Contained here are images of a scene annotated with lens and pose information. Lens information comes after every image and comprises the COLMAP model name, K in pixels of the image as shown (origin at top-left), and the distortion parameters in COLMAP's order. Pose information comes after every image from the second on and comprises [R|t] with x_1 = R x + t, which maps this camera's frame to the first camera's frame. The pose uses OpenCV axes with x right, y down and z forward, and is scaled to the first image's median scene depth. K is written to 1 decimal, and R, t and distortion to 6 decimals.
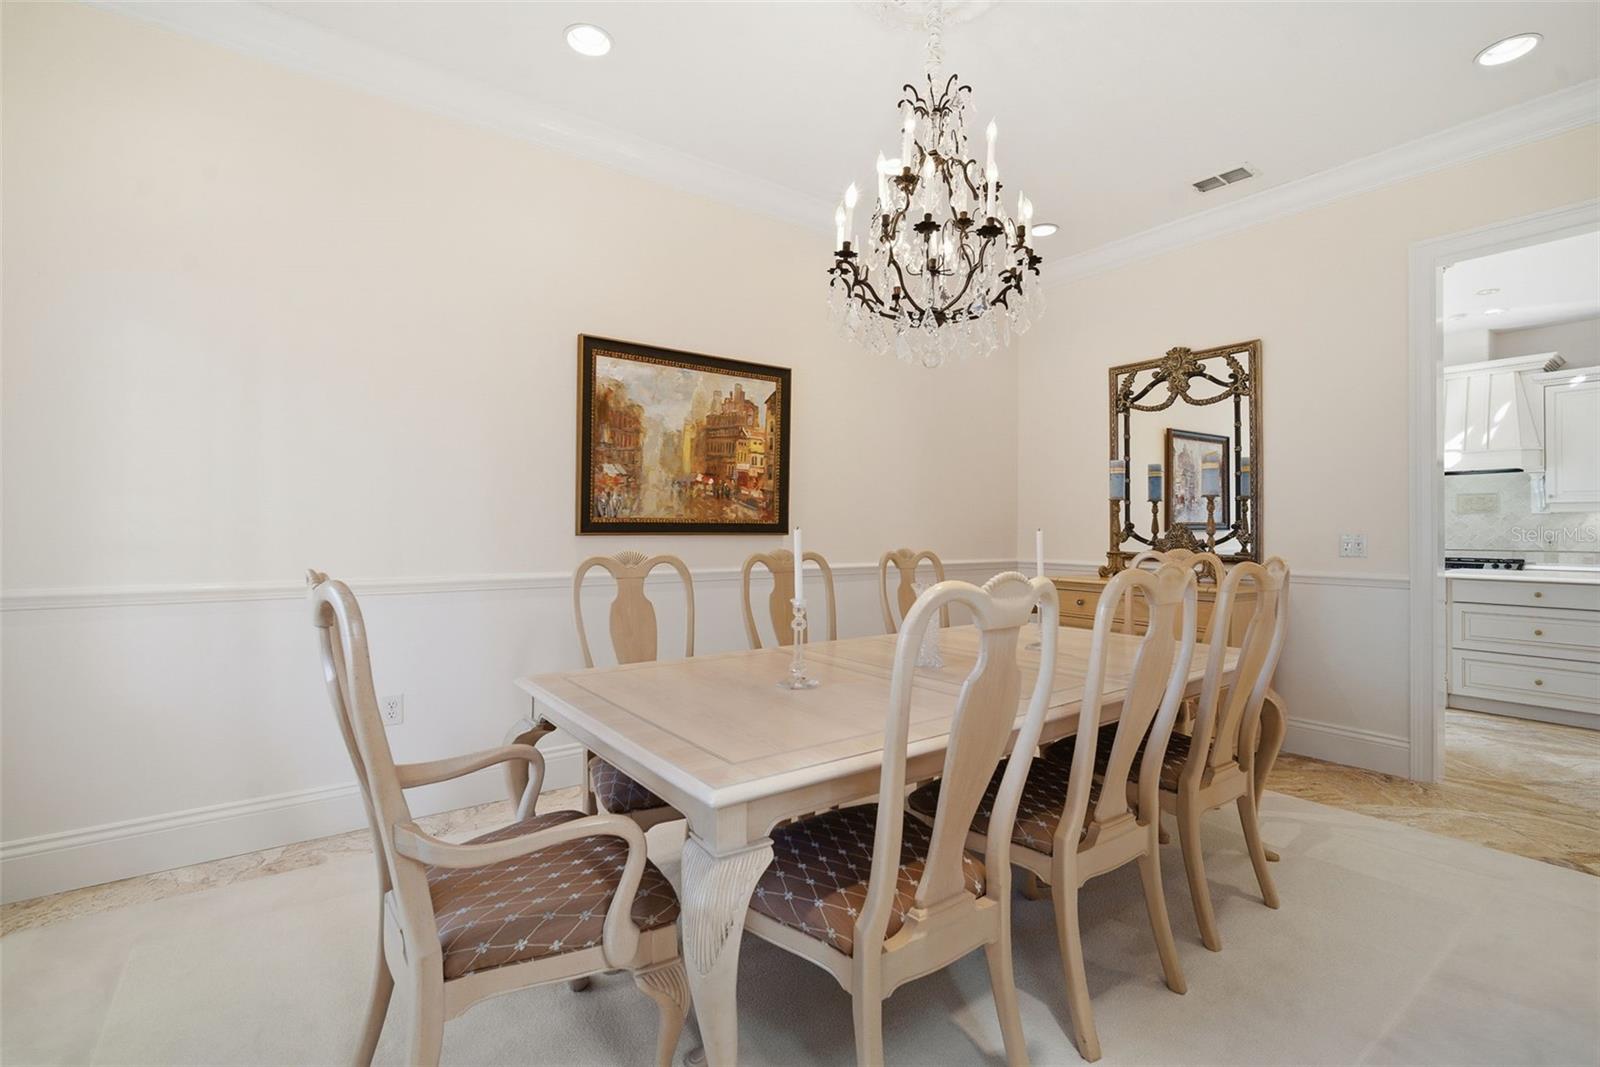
lens RADIAL K [[704.9, 0, 794.3], [0, 704.9, 523.4], [0, 0, 1]] dist [-0.006847, 0.001061]
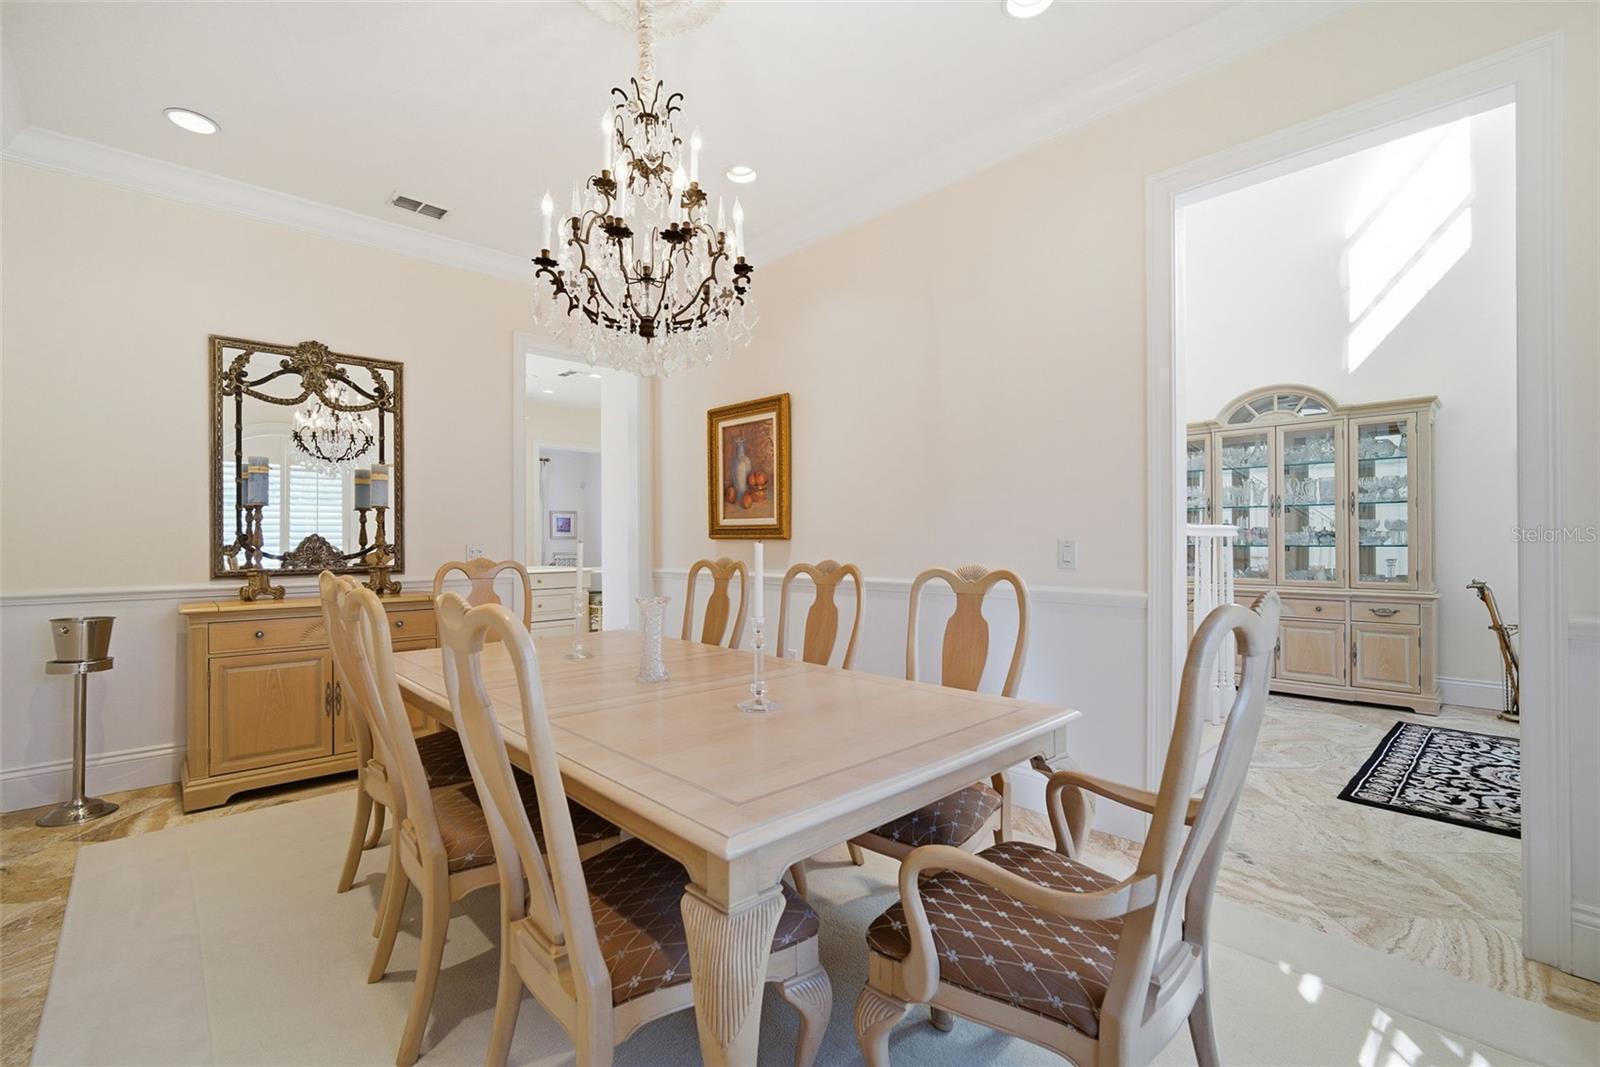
lens RADIAL K [[704.9, 0, 793.0], [0, 704.9, 539.2], [0, 0, 1]] dist [-0.006847, 0.001061]
pose [[-0.124737, -0.000012, 0.992190, -0.446703], [0.002216, 0.999998, 0.000291, 0.007467], [-0.992187, 0.002235, -0.124737, 0.512199]]
